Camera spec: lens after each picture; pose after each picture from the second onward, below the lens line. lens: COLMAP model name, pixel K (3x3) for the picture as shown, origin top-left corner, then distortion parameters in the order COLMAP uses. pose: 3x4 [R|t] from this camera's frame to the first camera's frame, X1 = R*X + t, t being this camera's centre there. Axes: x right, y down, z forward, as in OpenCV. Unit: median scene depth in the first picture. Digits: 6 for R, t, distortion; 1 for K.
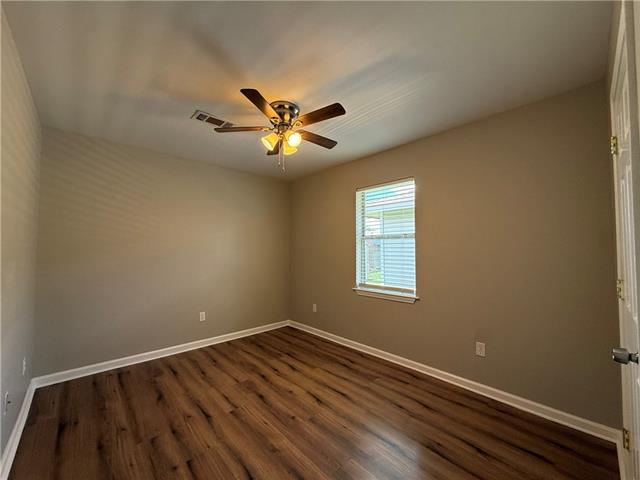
lens RADIAL K [[254.2, 0, 320.0], [0, 254.2, 240.0], [0, 0, 1]] dist [-0.000871, 0.000420]
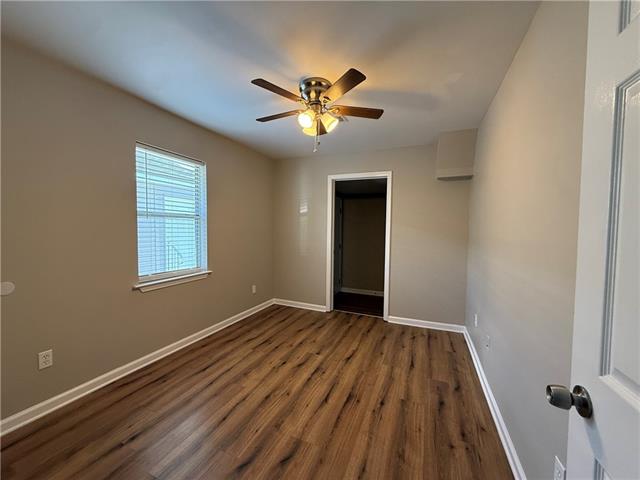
lens RADIAL K [[257.9, 0, 321.8], [0, 257.9, 238.8], [0, 0, 1]] dist [0.001245, -0.000067]
pose [[-0.413964, -0.015827, 0.910156, -0.942502], [-0.008378, 0.999873, 0.013576, 0.064678], [-0.910255, -0.002005, -0.414044, 1.108994]]
